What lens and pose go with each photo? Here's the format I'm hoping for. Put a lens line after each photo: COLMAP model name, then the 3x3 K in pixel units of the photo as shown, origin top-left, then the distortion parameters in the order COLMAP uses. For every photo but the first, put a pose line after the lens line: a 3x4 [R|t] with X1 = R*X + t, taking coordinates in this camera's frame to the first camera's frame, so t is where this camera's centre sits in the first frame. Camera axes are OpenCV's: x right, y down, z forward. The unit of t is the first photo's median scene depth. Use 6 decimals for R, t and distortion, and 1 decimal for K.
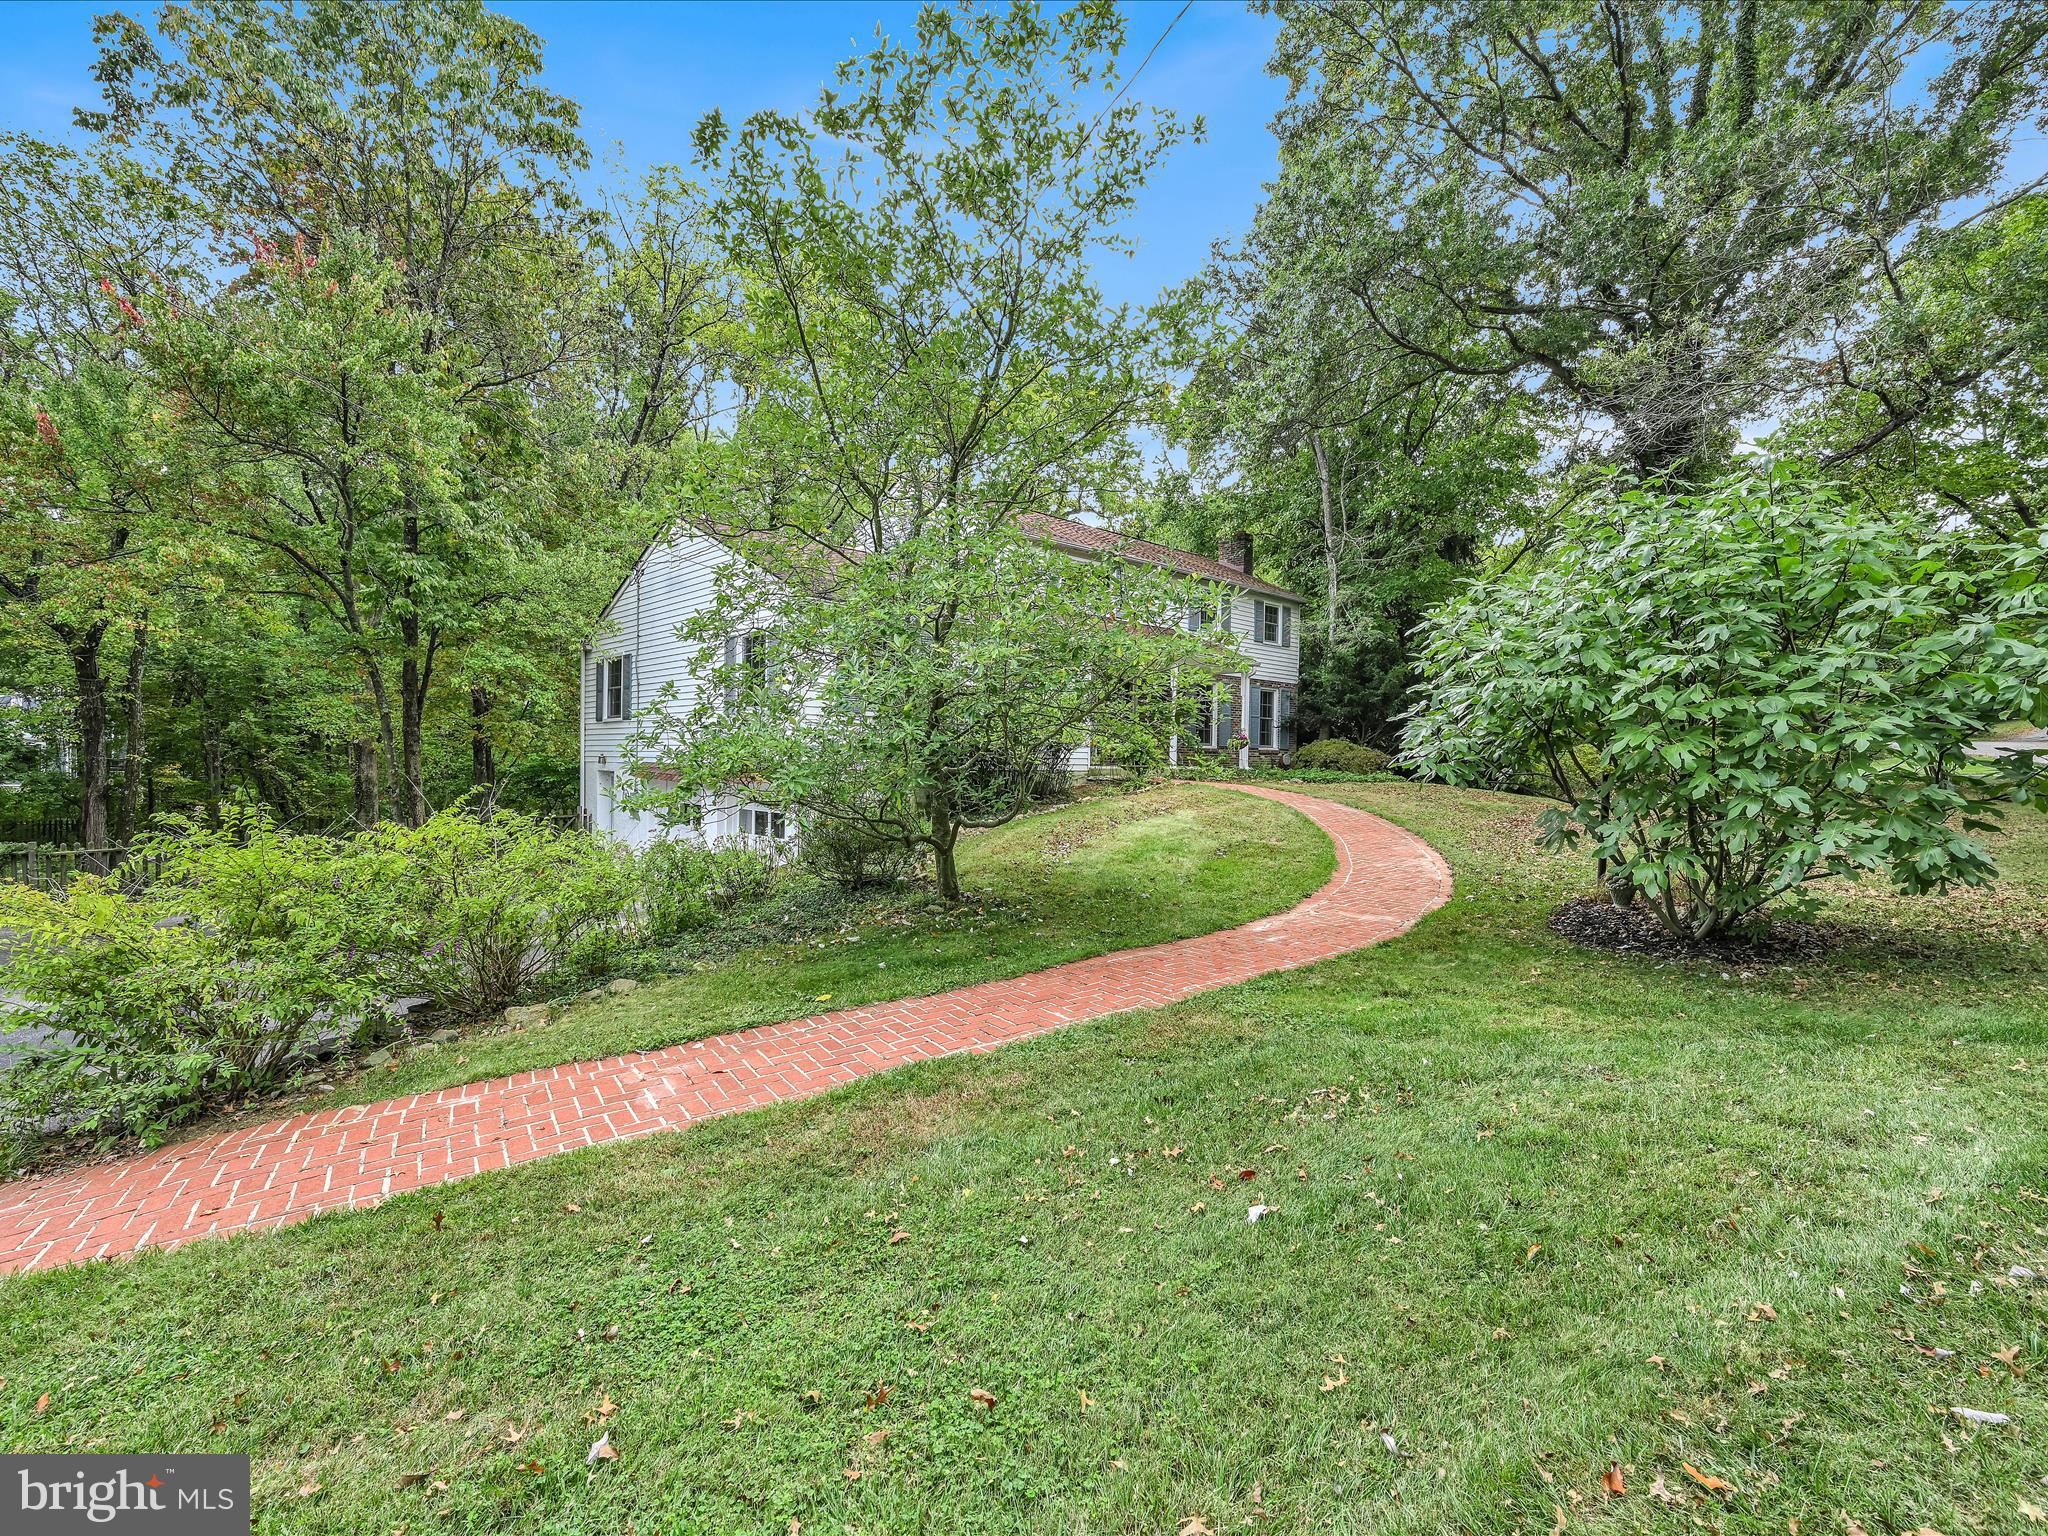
lens RADIAL K [[928.3, 0, 1024.0], [0, 928.3, 768.0], [0, 0, 1]] dist [-0.001291, -0.000435]
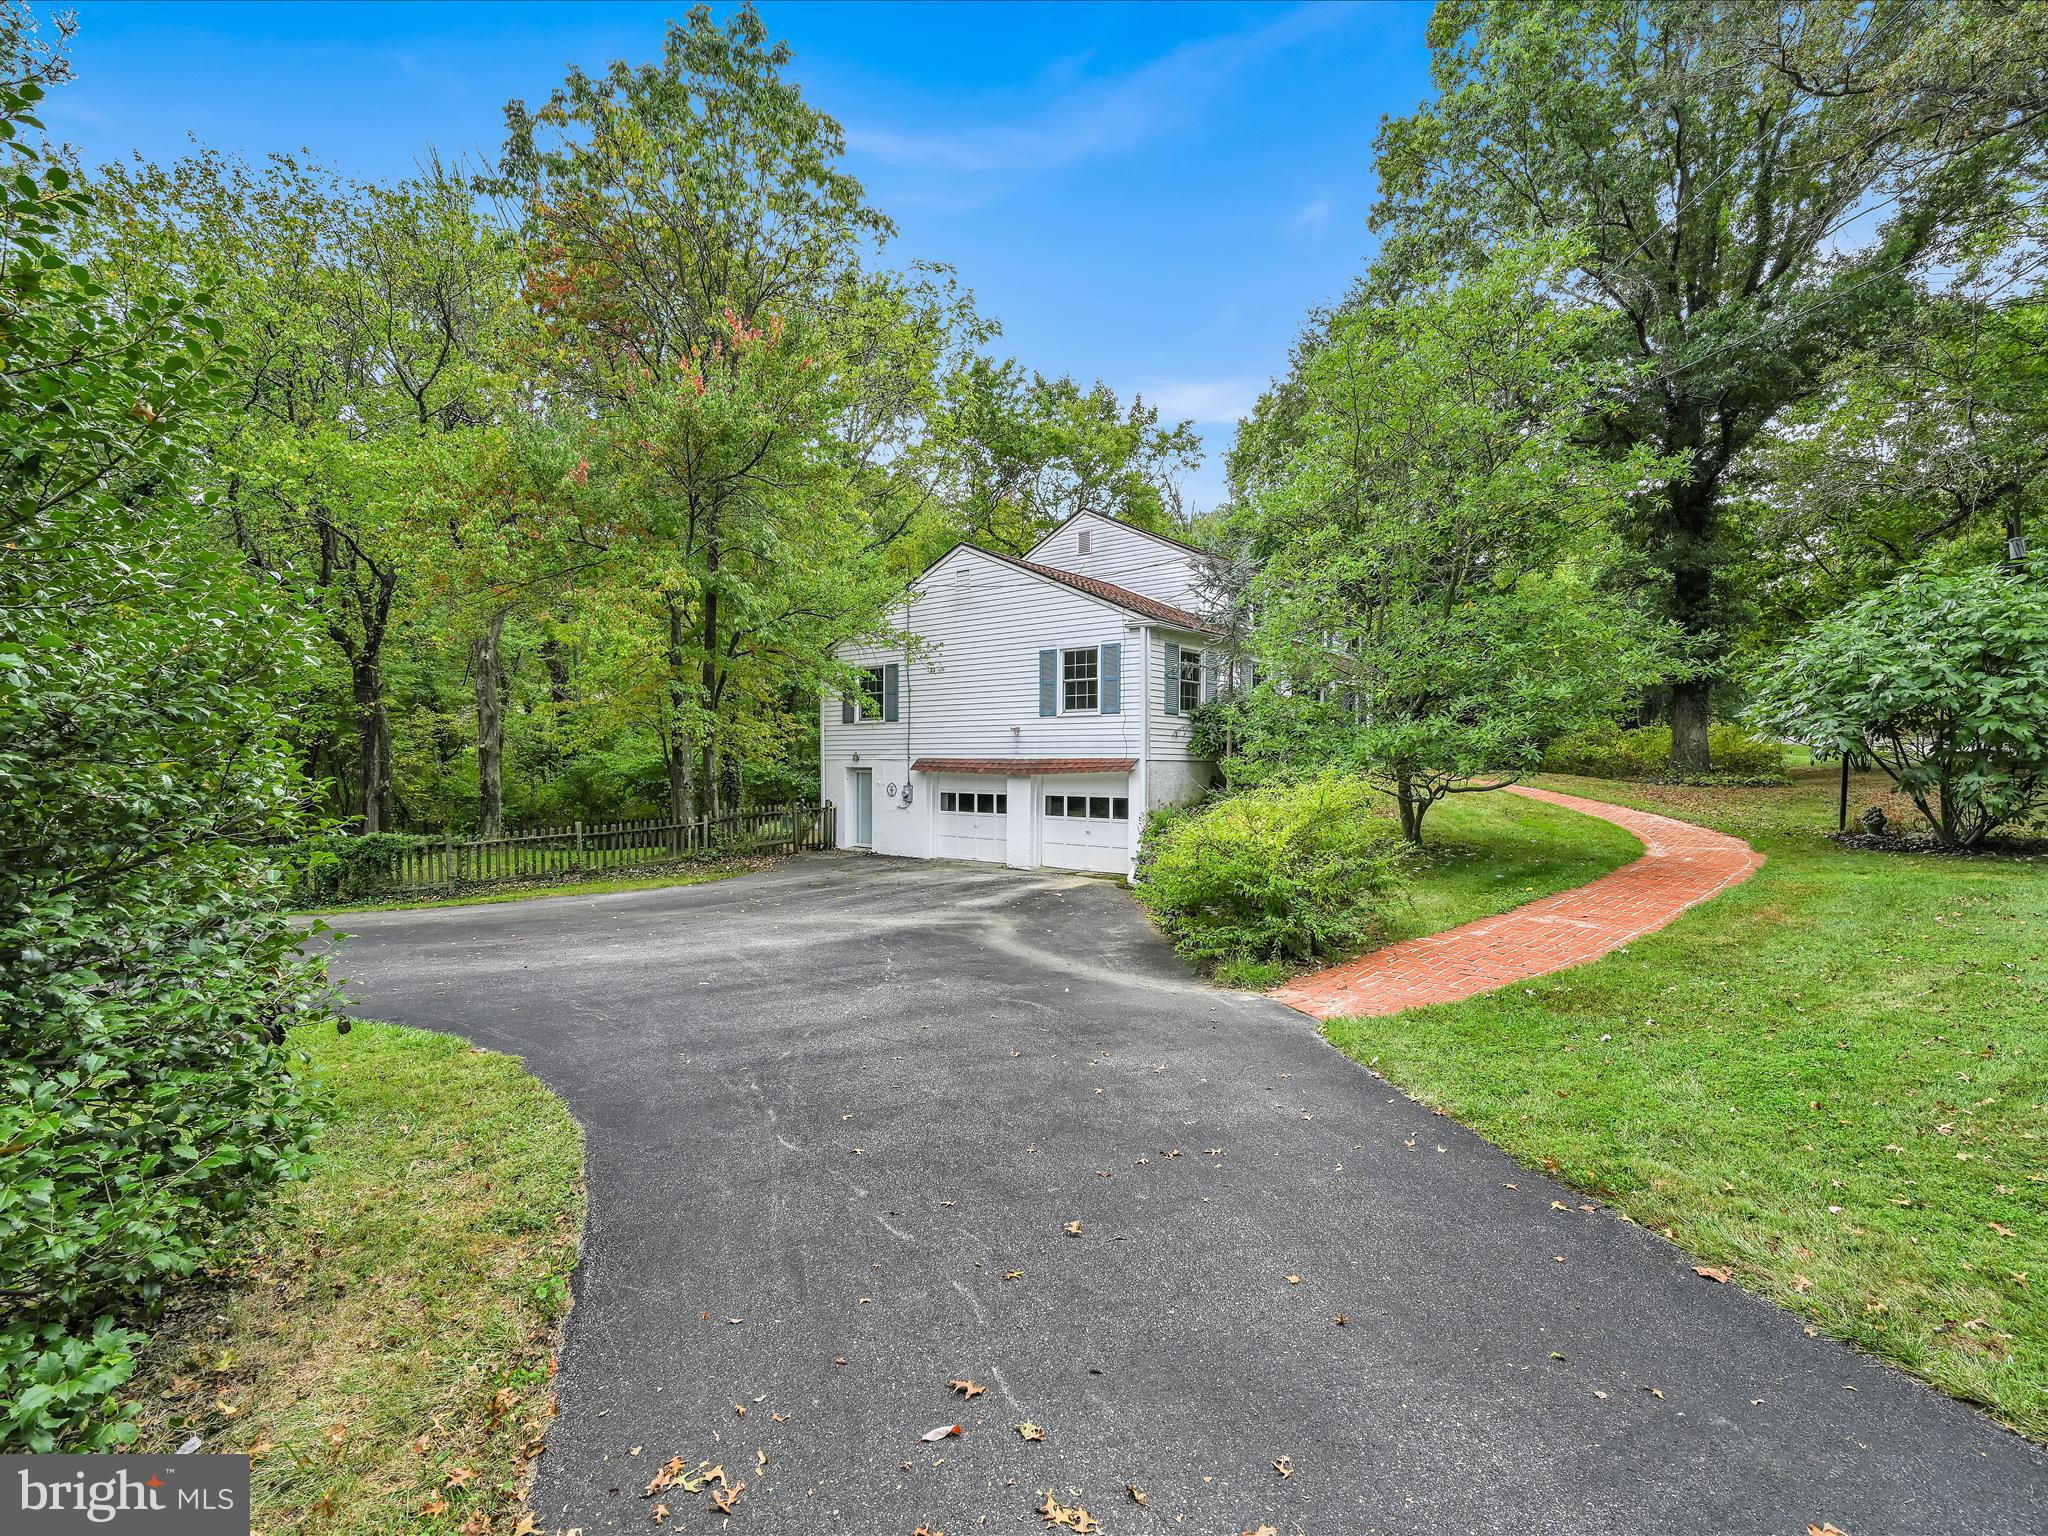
lens RADIAL K [[928.3, 0, 1024.0], [0, 928.3, 768.0], [0, 0, 1]] dist [-0.001291, -0.000435]
pose [[0.991286, -0.014999, 0.130867, -1.481122], [0.015885, 0.999857, -0.005724, 0.045522], [-0.130762, 0.007753, 0.991383, -0.513583]]
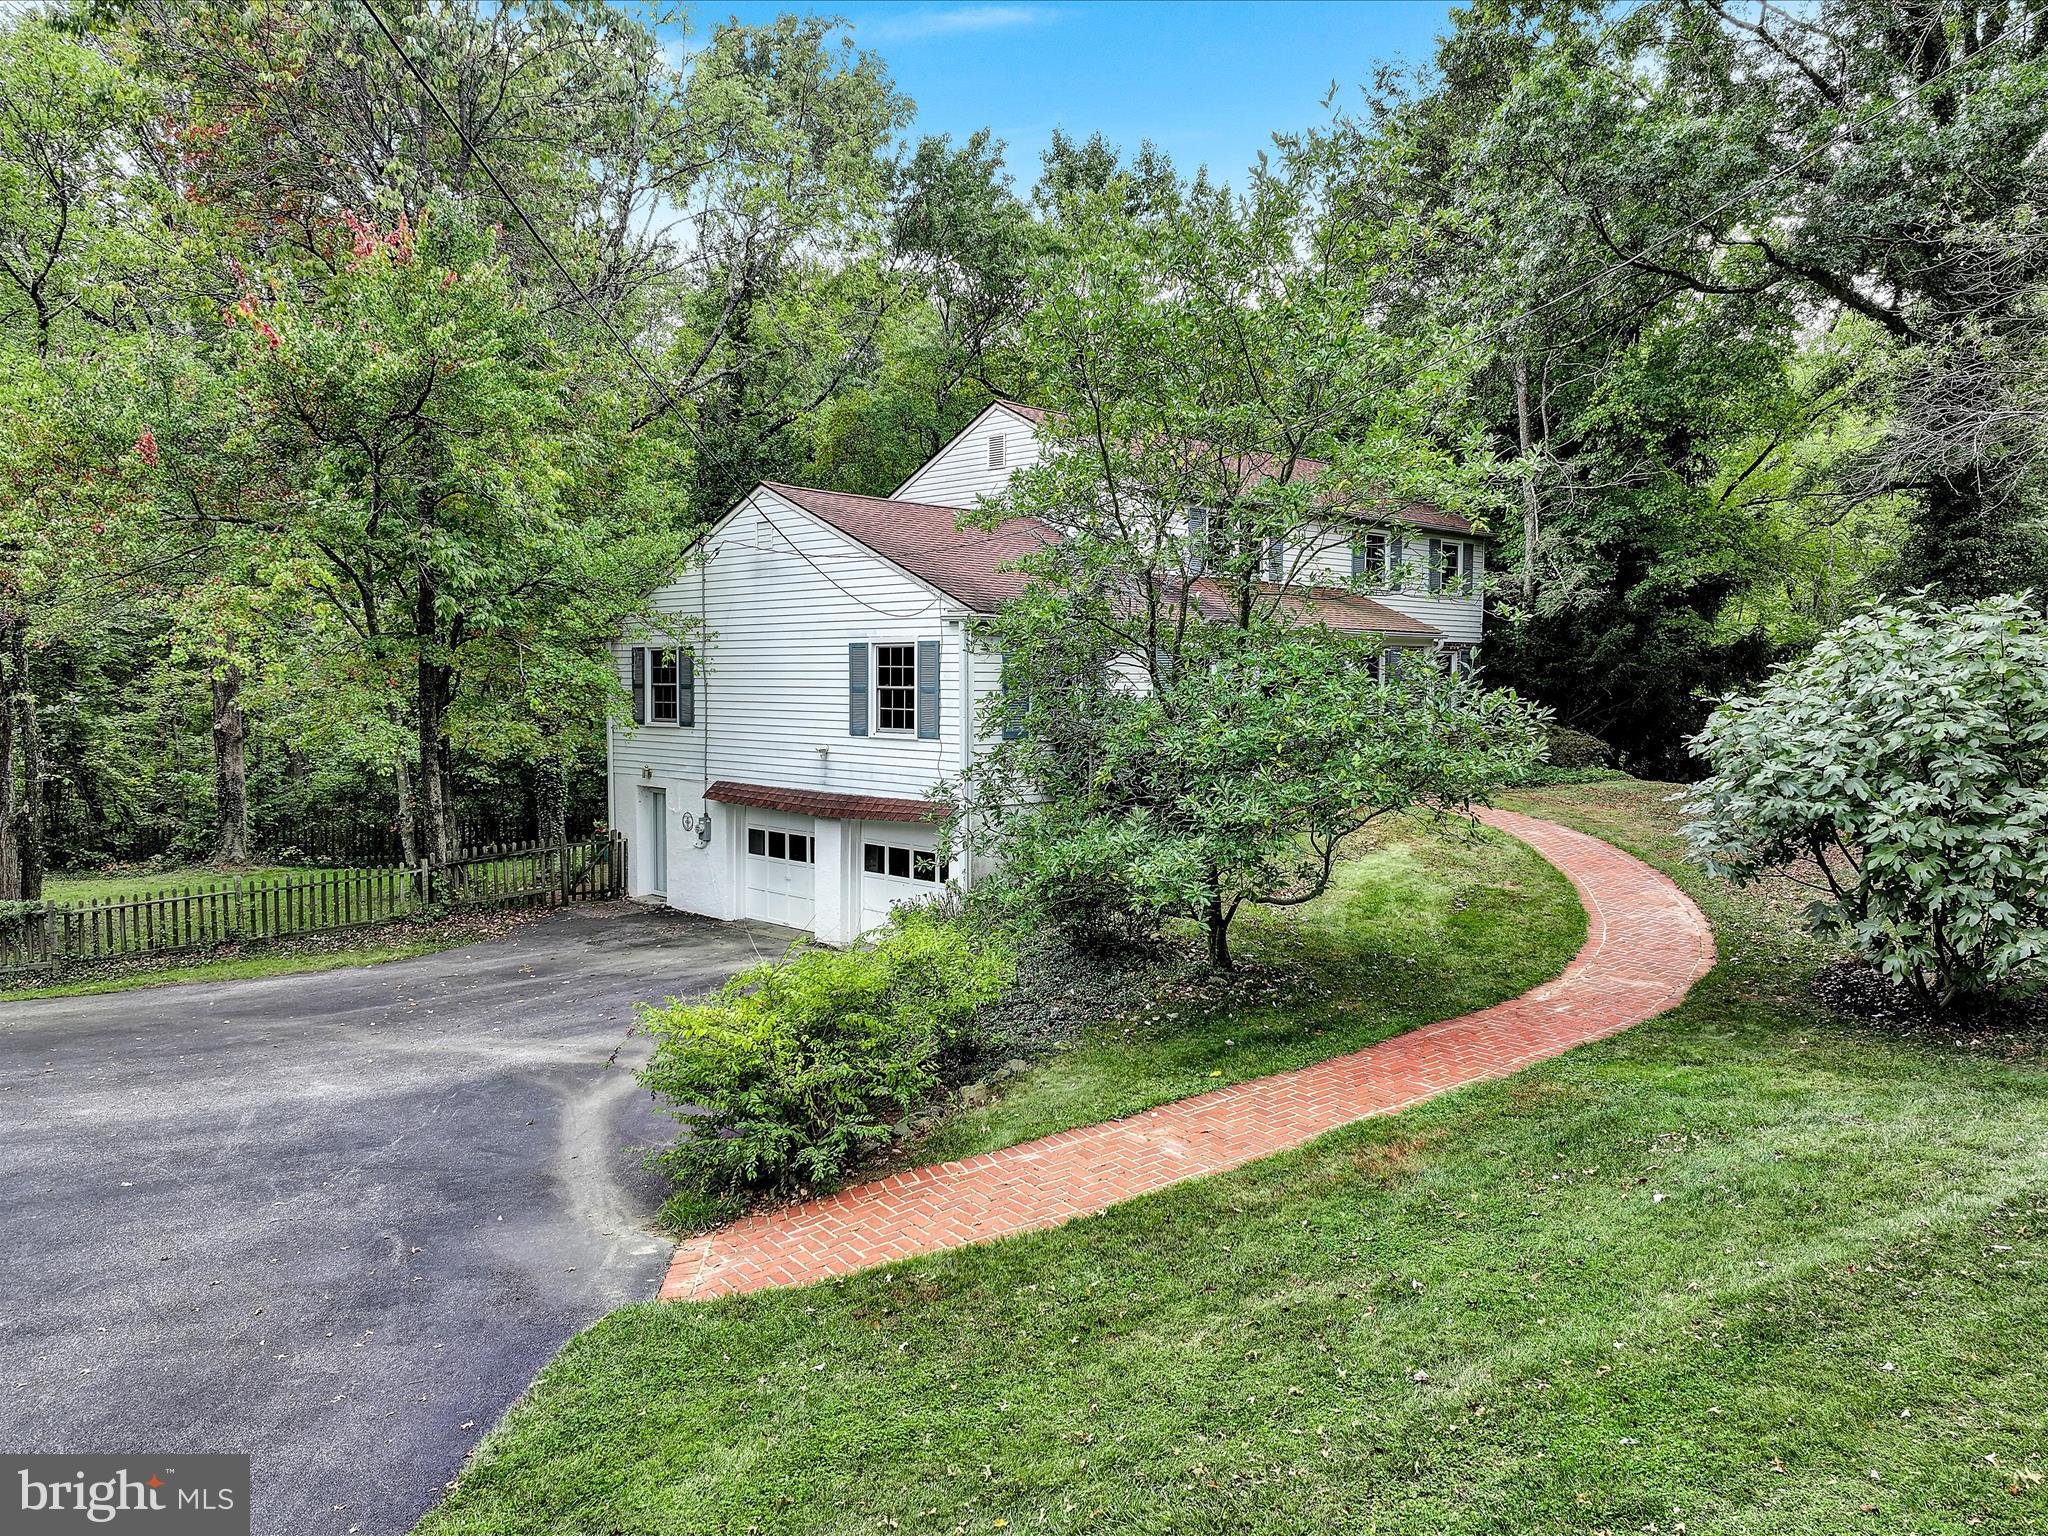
lens RADIAL K [[1430.5, 0, 1036.4], [0, 1430.5, 762.5], [0, 0, 1]] dist [0.007910, 0.005858]
pose [[0.999517, -0.014664, 0.027385, -0.555145], [0.013338, 0.998758, 0.048005, -0.276916], [-0.028055, -0.047616, 0.998472, -0.923803]]
